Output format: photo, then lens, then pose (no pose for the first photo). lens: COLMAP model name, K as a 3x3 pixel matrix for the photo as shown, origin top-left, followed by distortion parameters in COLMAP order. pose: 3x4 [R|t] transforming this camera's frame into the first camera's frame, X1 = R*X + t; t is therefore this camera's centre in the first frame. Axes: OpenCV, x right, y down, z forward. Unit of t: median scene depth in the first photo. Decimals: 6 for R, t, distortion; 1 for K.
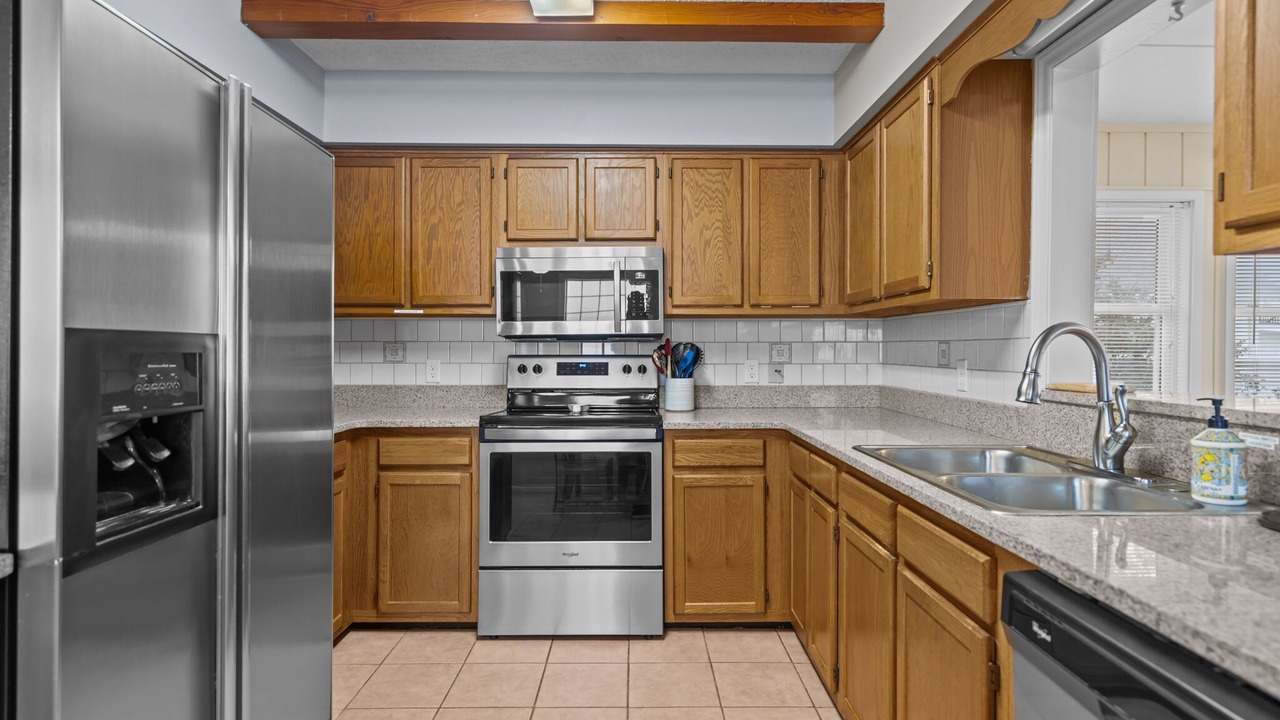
lens RADIAL K [[658.7, 0, 642.6], [0, 658.7, 350.0], [0, 0, 1]] dist [0.002917, 0.001062]
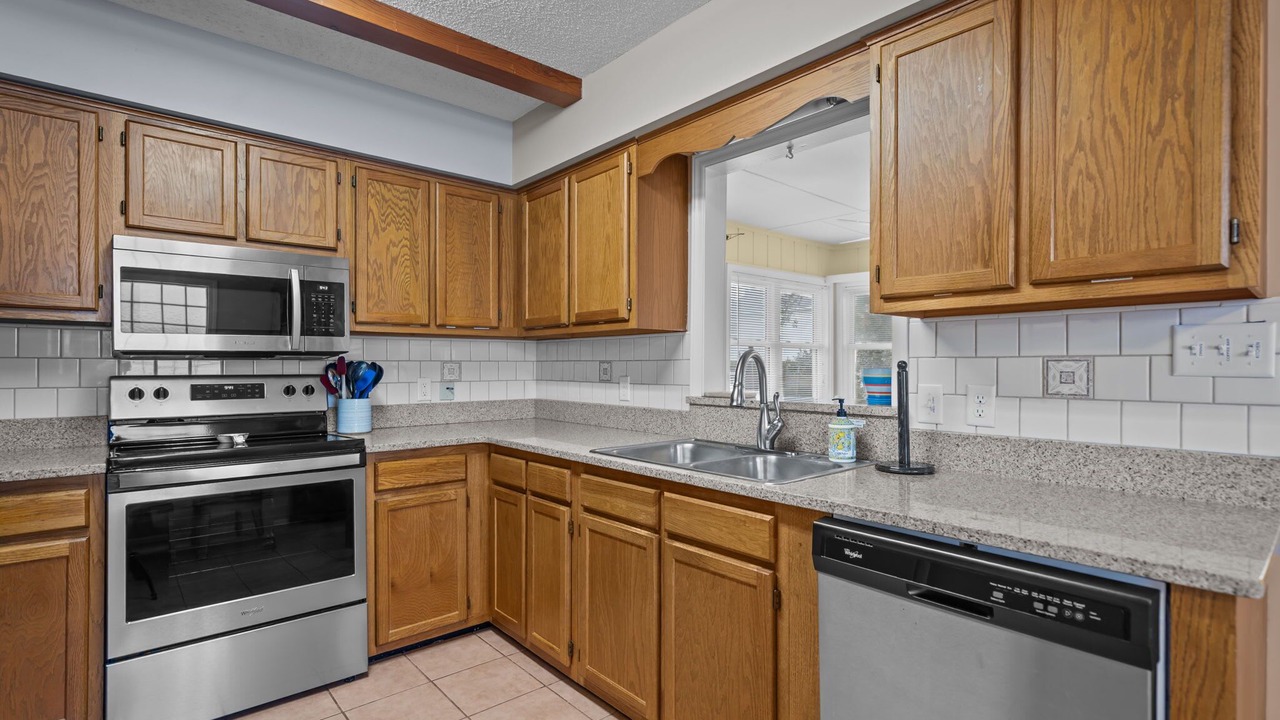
lens RADIAL K [[608.8, 0, 640.2], [0, 608.8, 363.8], [0, 0, 1]] dist [0.001206, 0.000837]
pose [[0.761841, 0.002488, 0.647760, -0.232787], [0.000898, 0.999988, -0.004896, -0.003164], [-0.647764, 0.004312, 0.761829, 0.079599]]
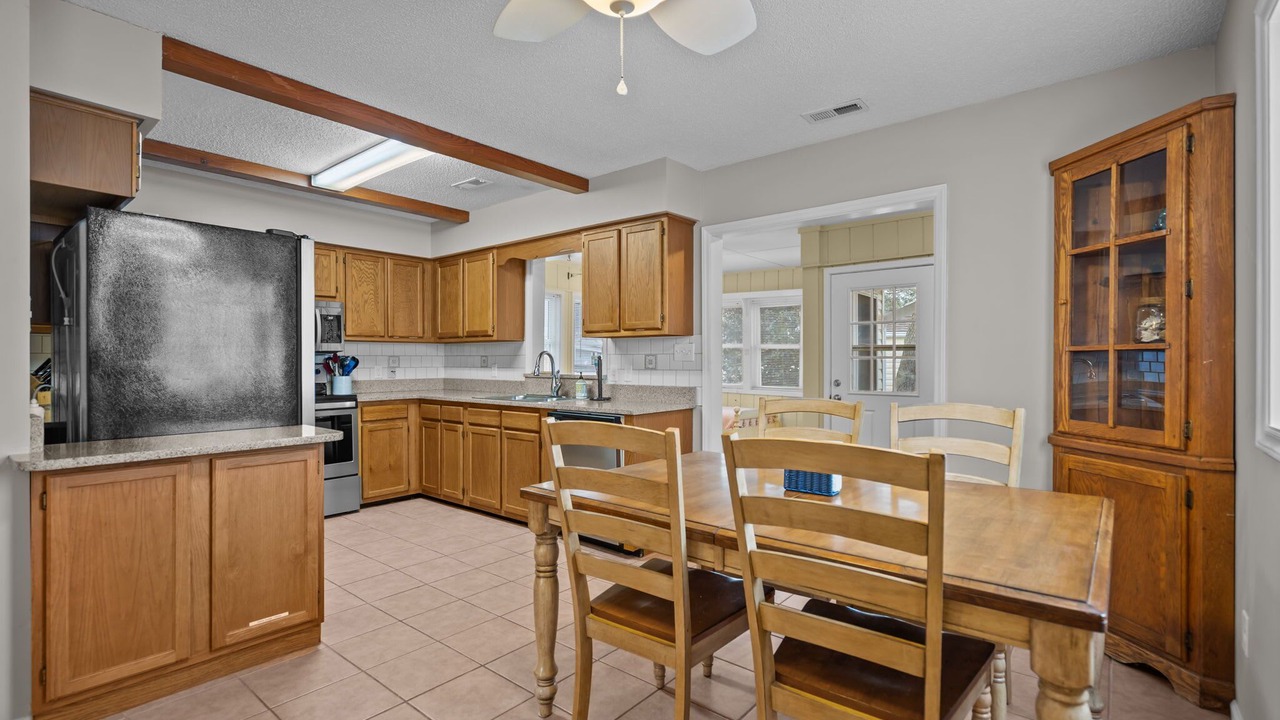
lens RADIAL K [[587.1, 0, 640.0], [0, 587.1, 360.0], [0, 0, 1]] dist [-0.000062, 0.000123]
pose [[0.647558, -0.001281, 0.762015, -0.722999], [0.002546, 0.999997, -0.000482, 0.002916], [-0.762012, 0.002252, 0.647559, -0.706070]]
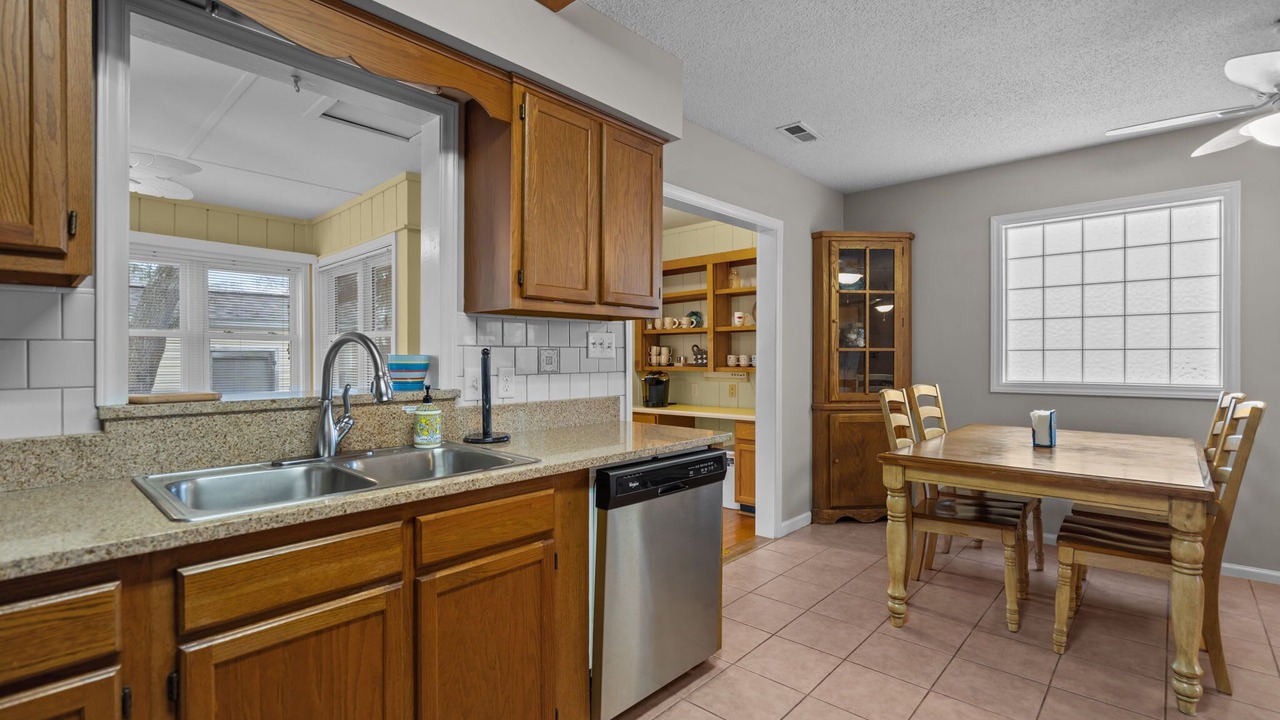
lens RADIAL K [[587.1, 0, 640.0], [0, 587.1, 360.0], [0, 0, 1]] dist [-0.000062, 0.000123]
pose [[-0.732522, -0.007489, 0.680703, -0.248317], [-0.000562, 0.999946, 0.010396, -0.002601], [-0.680744, 0.007232, -0.732486, 0.809324]]
